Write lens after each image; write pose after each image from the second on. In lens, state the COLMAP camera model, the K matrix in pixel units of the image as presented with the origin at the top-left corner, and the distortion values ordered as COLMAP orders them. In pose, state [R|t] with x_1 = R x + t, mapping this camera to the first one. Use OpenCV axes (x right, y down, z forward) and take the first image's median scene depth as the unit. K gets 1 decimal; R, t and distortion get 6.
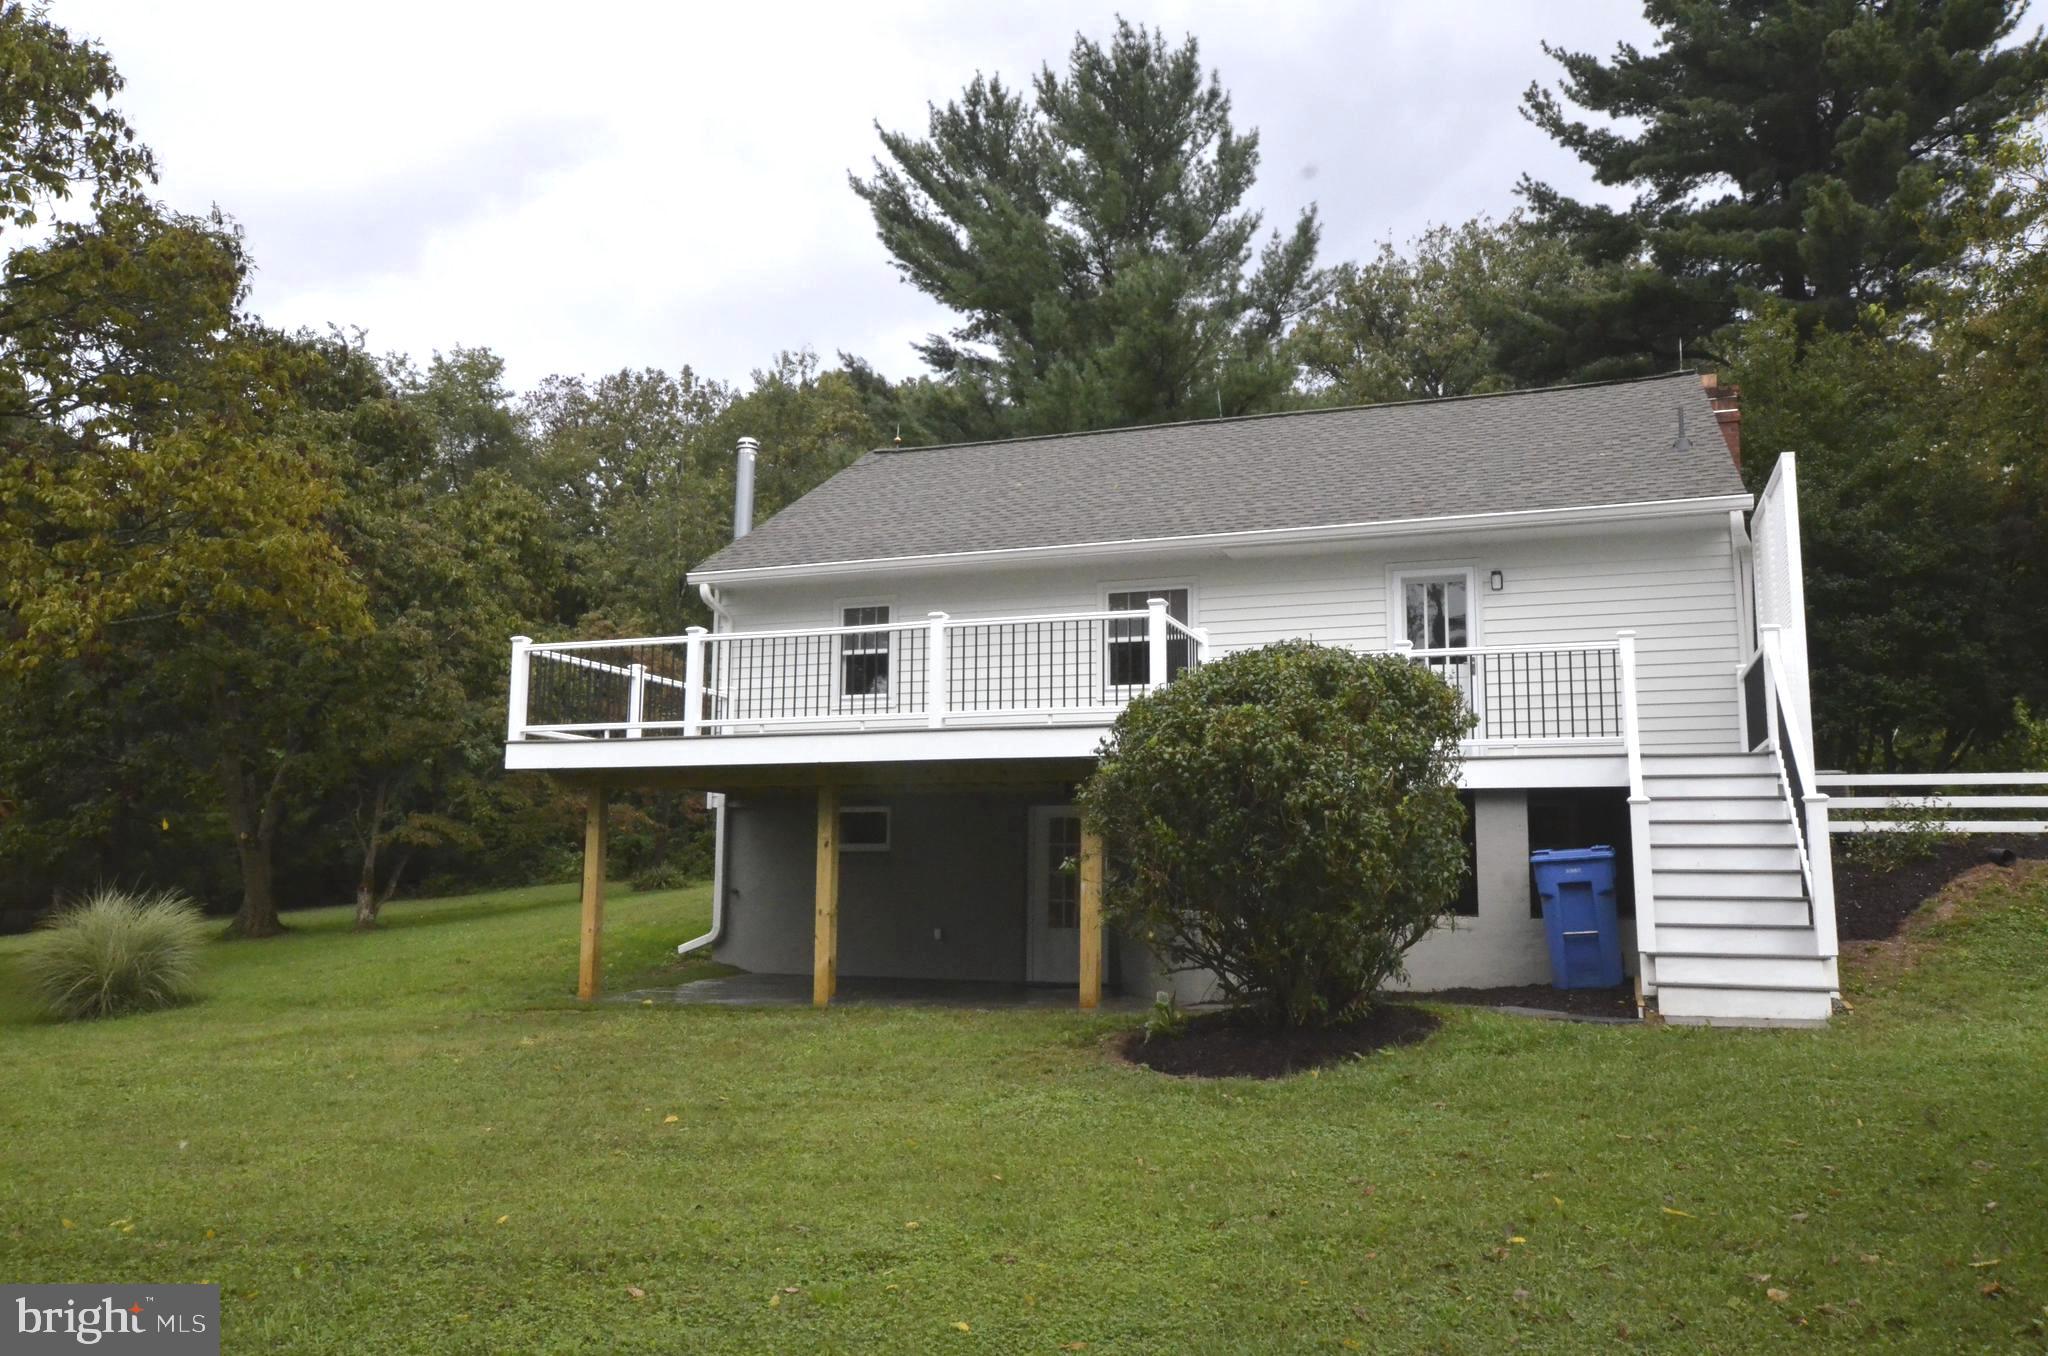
lens RADIAL K [[1541.3, 0, 1034.5], [0, 1541.3, 750.7], [0, 0, 1]] dist [-0.082818, 0.023640]
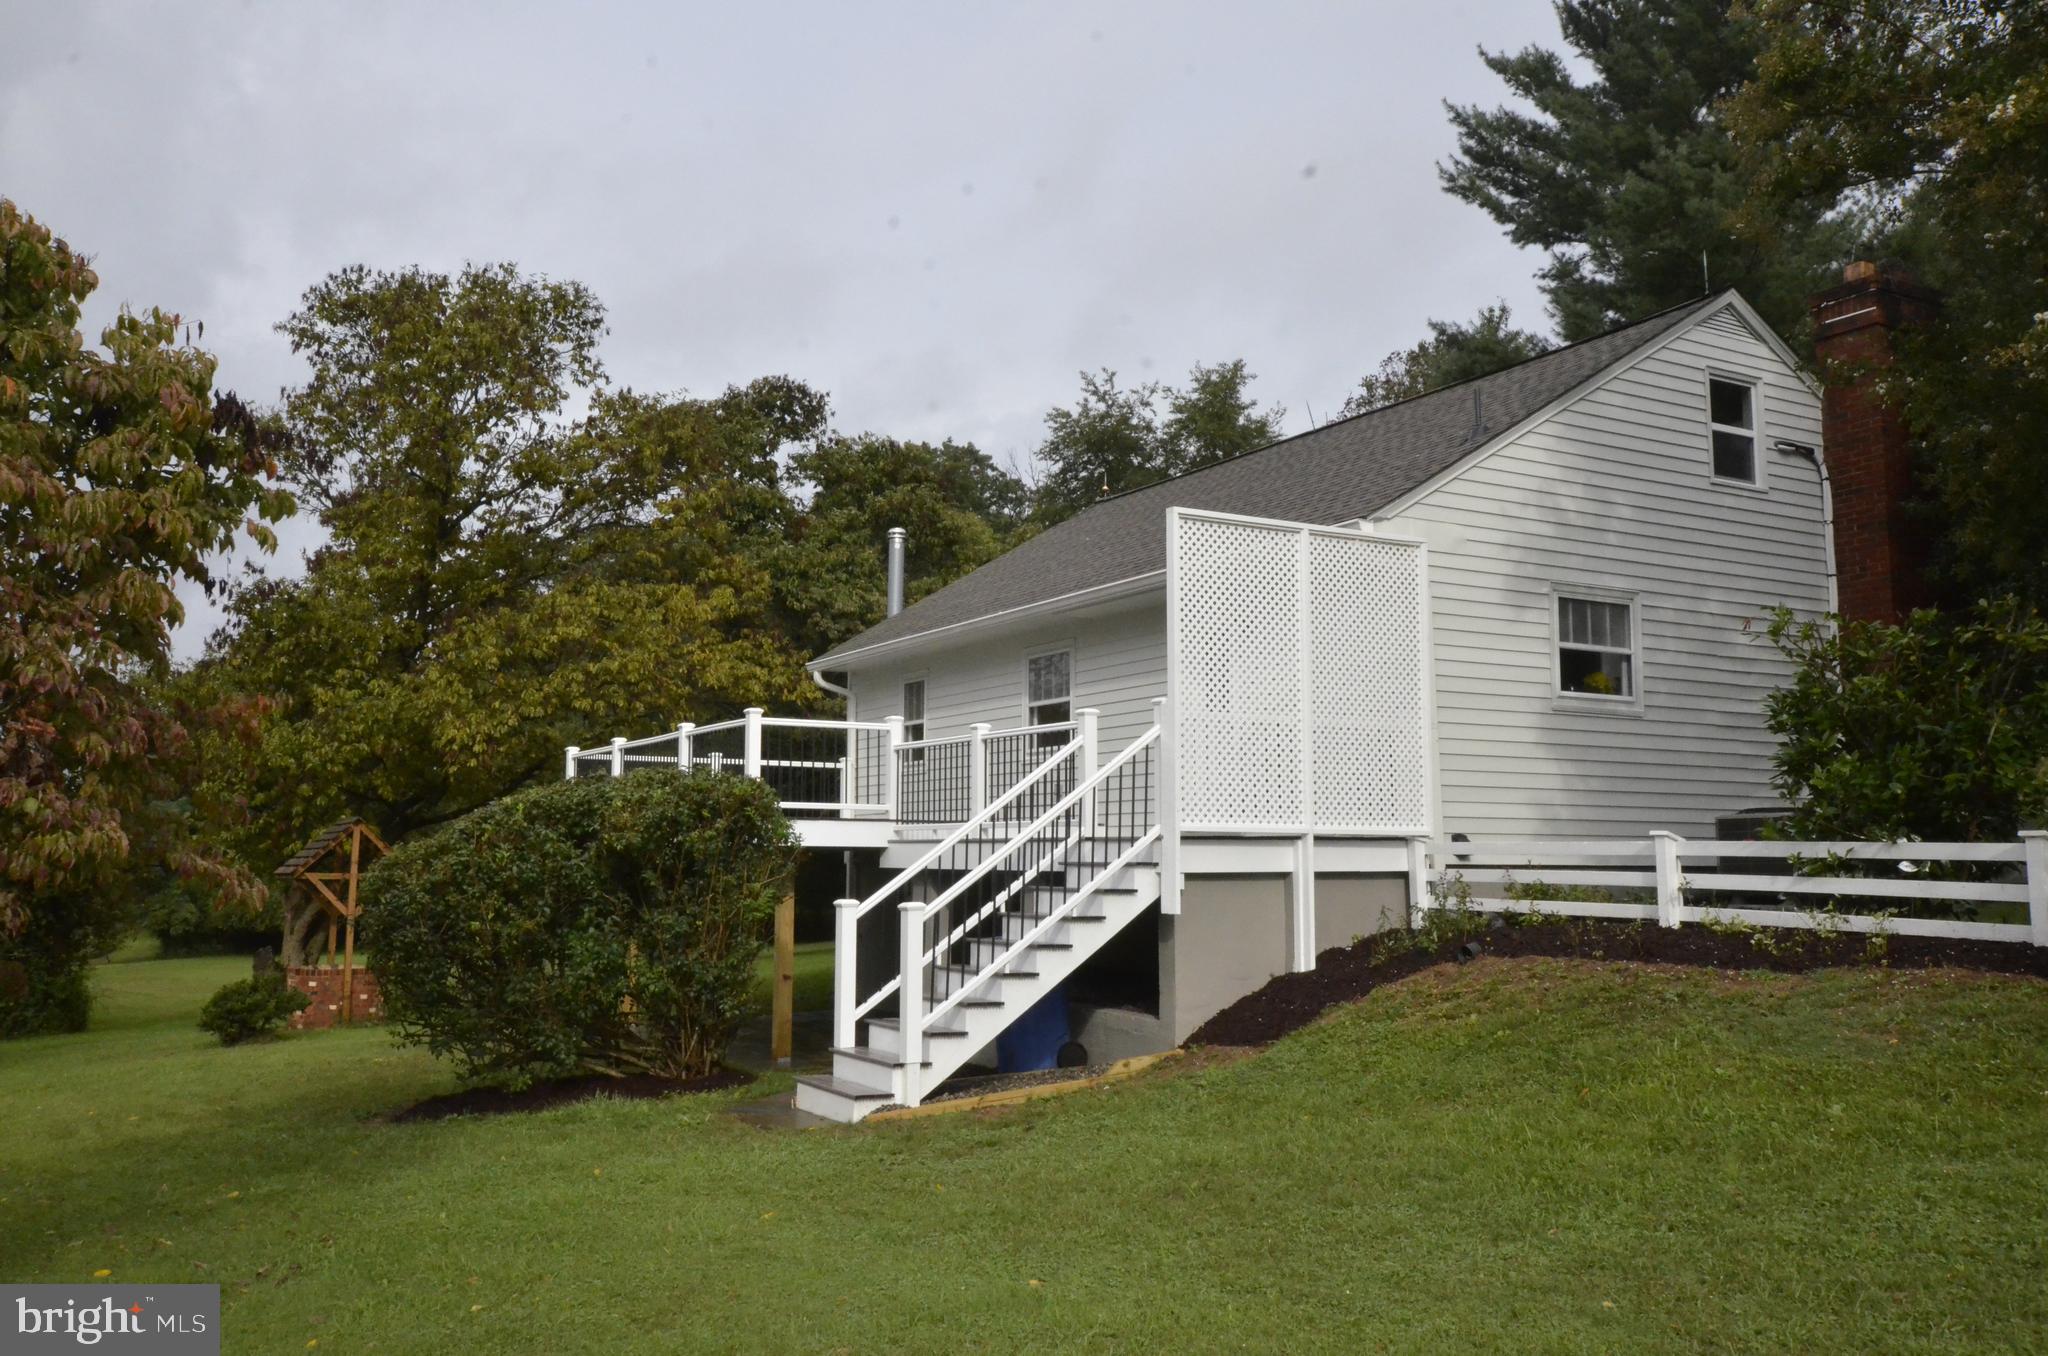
lens RADIAL K [[1698.2, 0, 1025.1], [0, 1698.2, 675.1], [0, 0, 1]] dist [0.004661, 0.040025]
pose [[0.757230, -0.079889, -0.648245, 0.650393], [0.066227, 0.996768, -0.045479, -0.030951], [0.649782, -0.008493, 0.760073, 0.100509]]
